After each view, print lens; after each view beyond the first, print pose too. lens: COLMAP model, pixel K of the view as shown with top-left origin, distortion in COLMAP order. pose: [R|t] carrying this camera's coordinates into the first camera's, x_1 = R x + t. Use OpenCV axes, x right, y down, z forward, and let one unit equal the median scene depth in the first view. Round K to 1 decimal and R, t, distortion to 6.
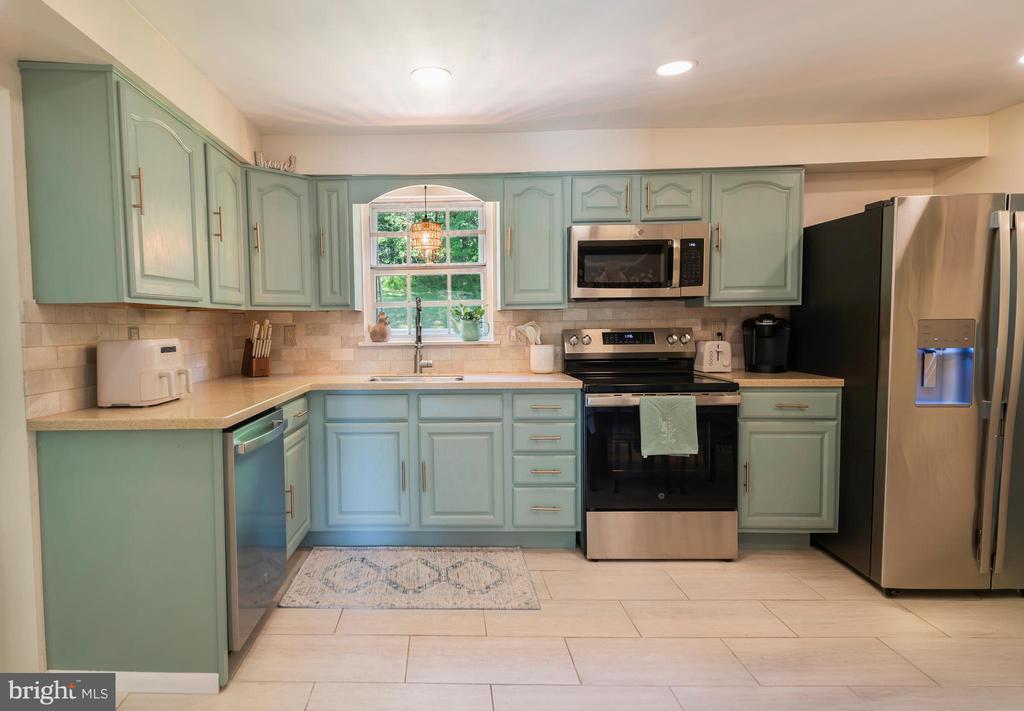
lens RADIAL K [[522.6, 0, 451.2], [0, 522.6, 353.5], [0, 0, 1]] dist [0.024262, -0.000533]
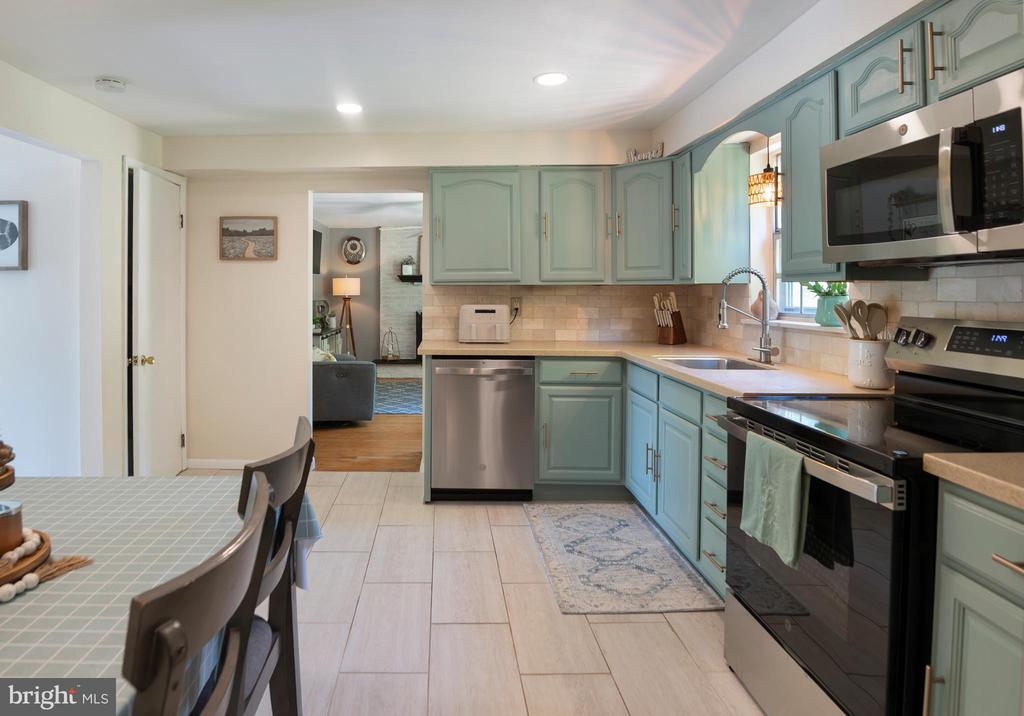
lens RADIAL K [[575.1, 0, 511.2], [0, 575.1, 302.0], [0, 0, 1]] dist [-0.001705, -0.000084]
pose [[0.144221, 0.029912, -0.989093, 0.883481], [-0.061278, 0.997895, 0.021243, -0.056278], [0.987646, 0.057546, 0.145750, 0.571249]]
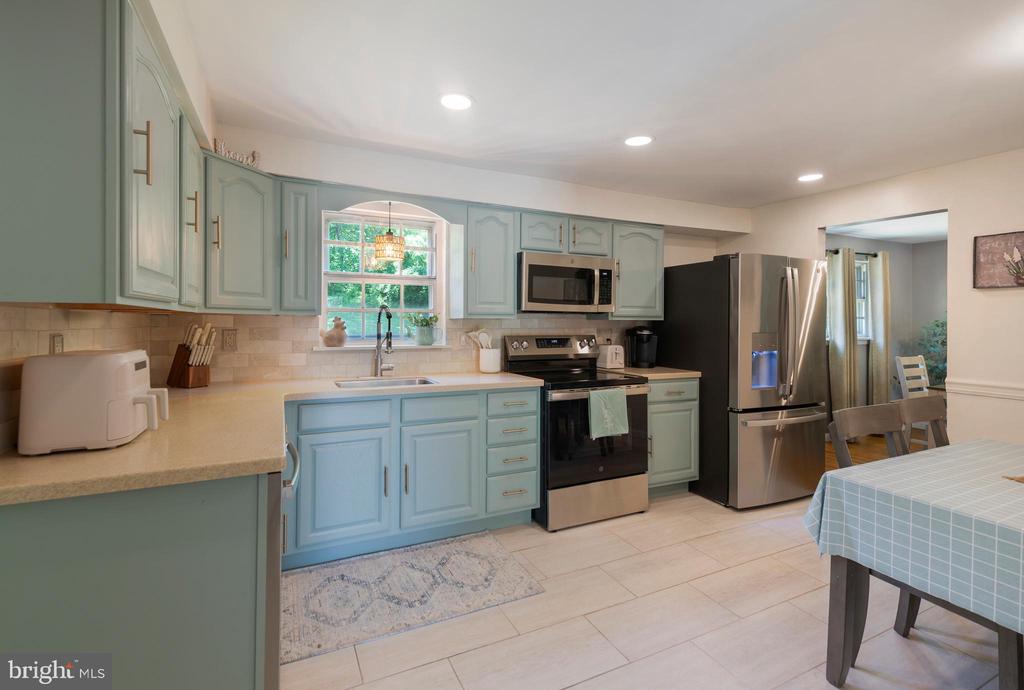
lens RADIAL K [[415.5, 0, 516.4], [0, 415.5, 326.4], [0, 0, 1]] dist [0.016234, -0.000073]
pose [[0.909771, 0.015546, 0.414820, -0.196547], [0.008430, 0.998401, -0.055905, -0.016641], [-0.415025, 0.054357, 0.908185, 0.147028]]
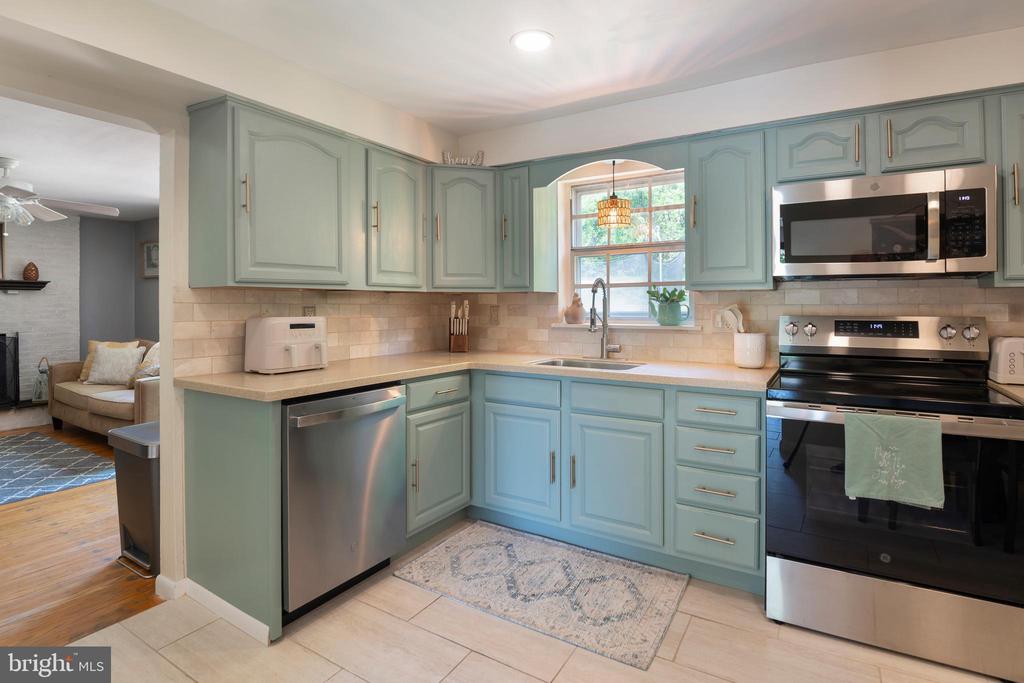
lens RADIAL K [[477.2, 0, 511.7], [0, 477.2, 306.8], [0, 0, 1]] dist [-0.017191, 0.000282]
pose [[0.880403, 0.013596, -0.474031, 0.241658], [-0.037937, 0.998404, -0.041825, -0.015462], [0.472706, 0.054806, 0.879514, 0.191623]]
